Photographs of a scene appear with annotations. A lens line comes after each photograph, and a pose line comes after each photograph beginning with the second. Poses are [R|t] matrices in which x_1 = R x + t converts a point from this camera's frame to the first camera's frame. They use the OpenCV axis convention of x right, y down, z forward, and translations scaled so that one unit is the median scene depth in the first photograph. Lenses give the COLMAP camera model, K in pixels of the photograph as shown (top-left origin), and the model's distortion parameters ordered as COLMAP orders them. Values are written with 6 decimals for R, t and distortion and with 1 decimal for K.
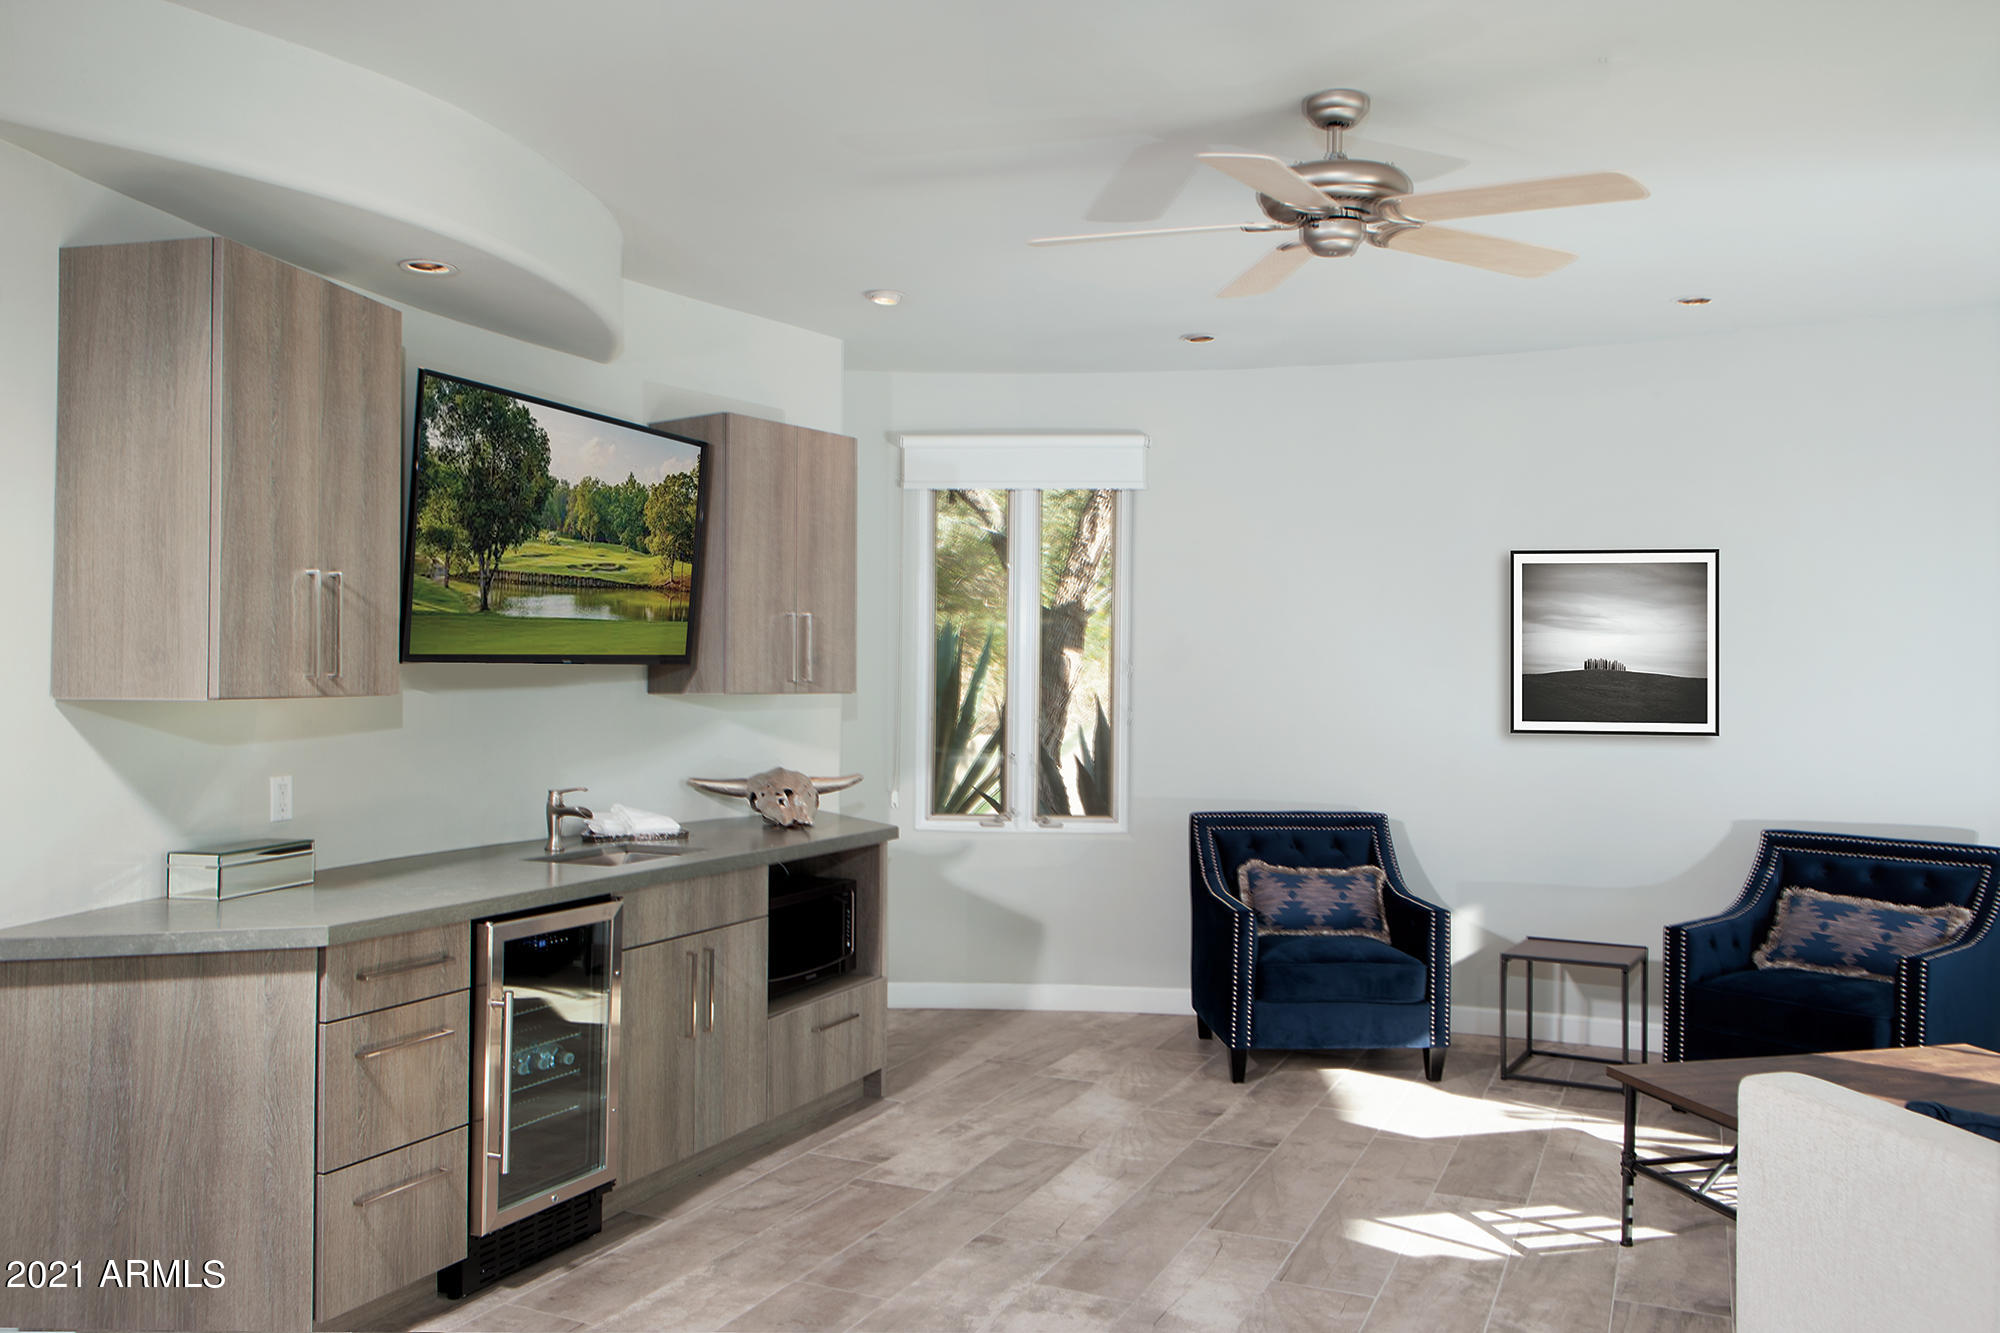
lens RADIAL K [[1460.6, 0, 1000.0], [0, 1460.6, 666.5], [0, 0, 1]] dist [0.087779, 0.000812]
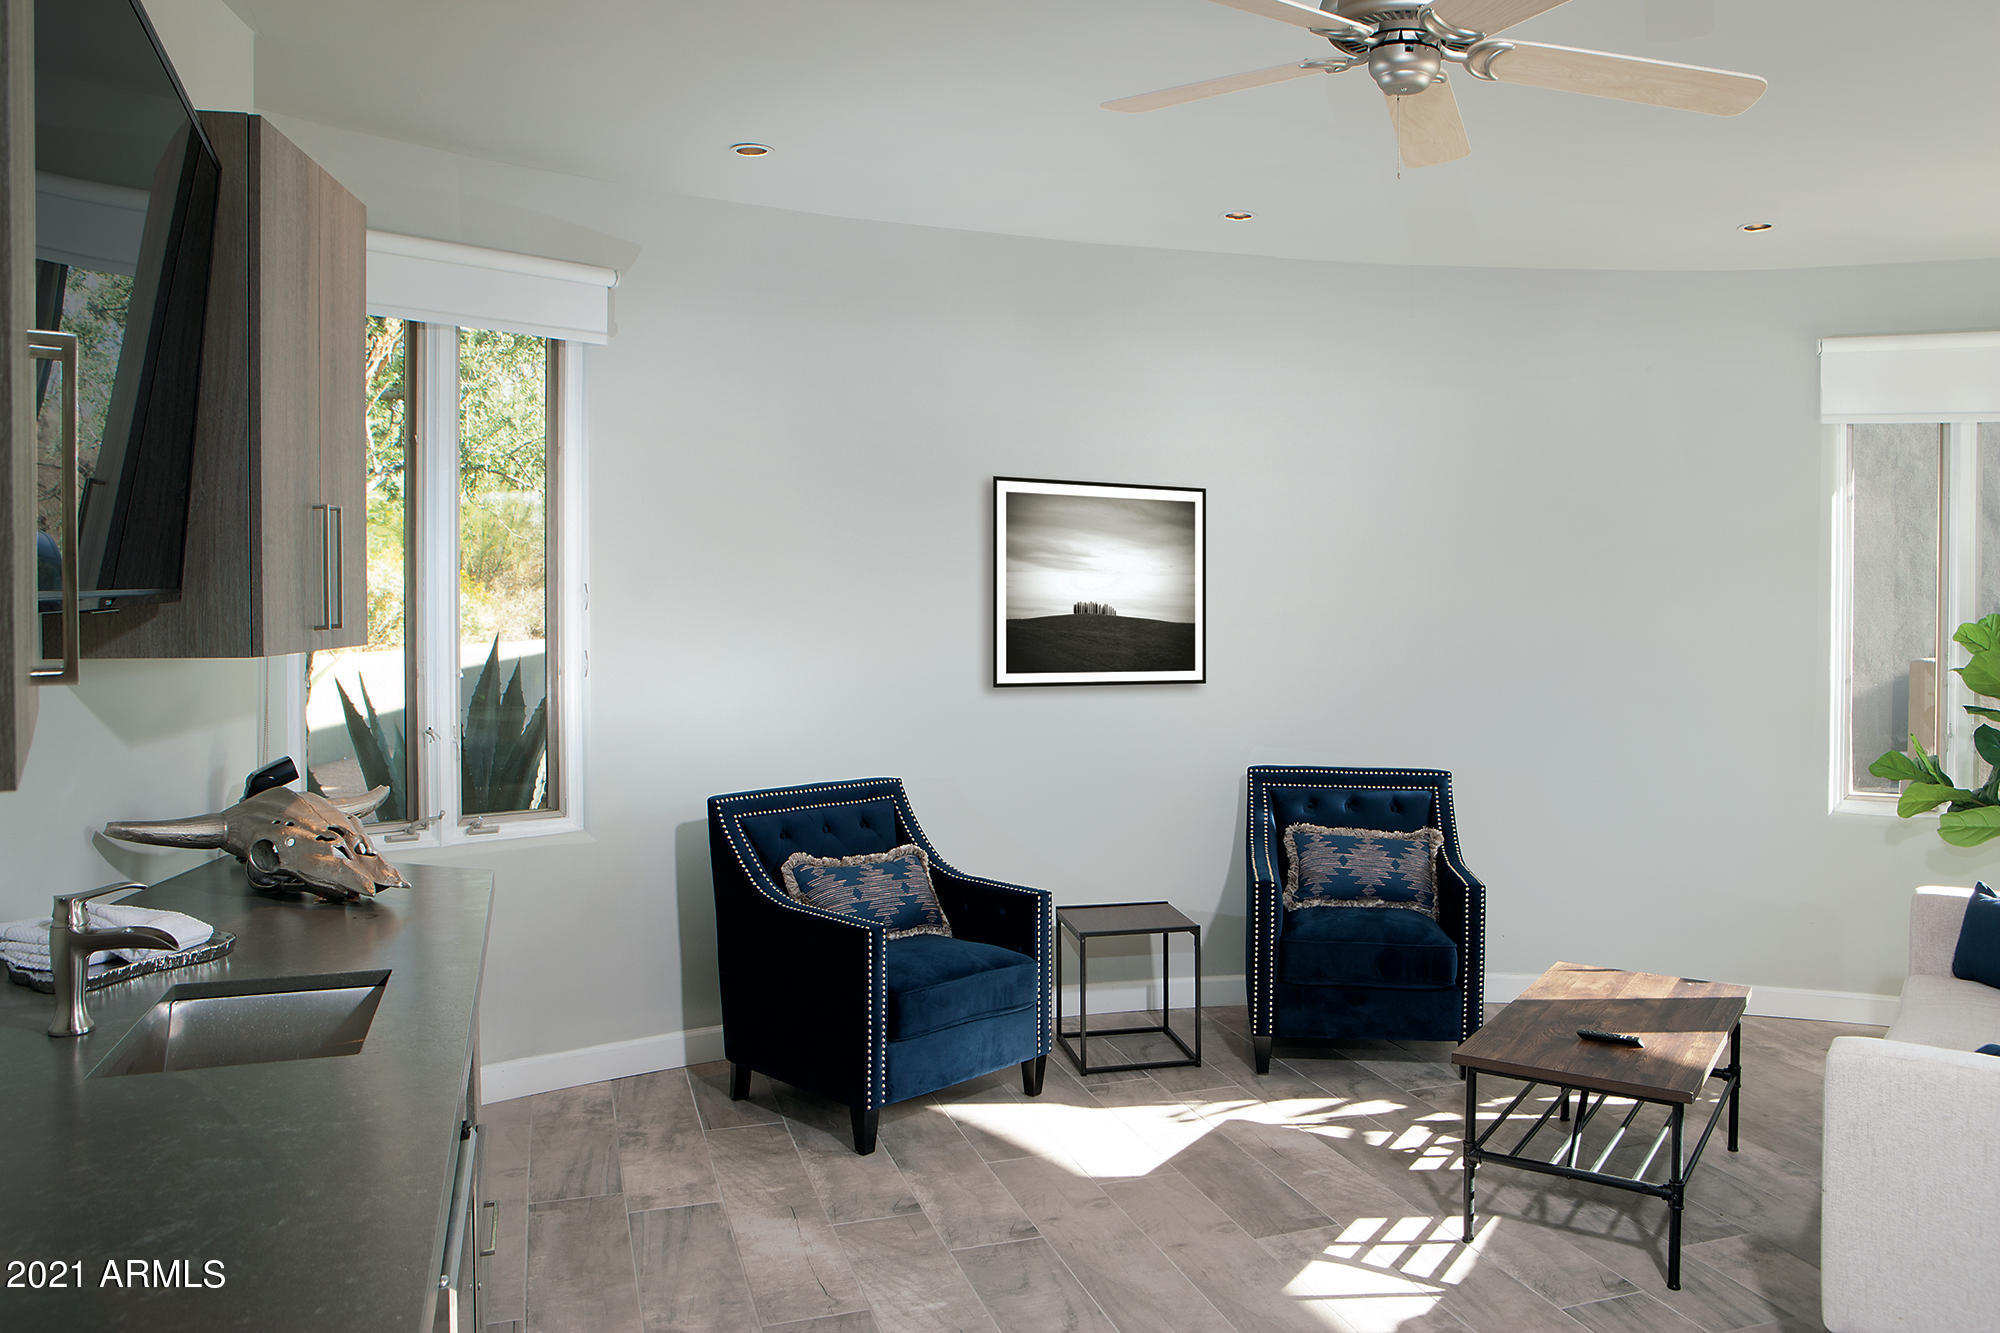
lens RADIAL K [[1456.2, 0, 999.9], [0, 1456.2, 703.7], [0, 0, 1]] dist [-0.004000, -0.001408]
pose [[0.758778, -0.012430, 0.651230, -0.229312], [-0.002608, 0.999752, 0.022120, 0.039215], [-0.651344, -0.018482, 0.758558, 0.375188]]
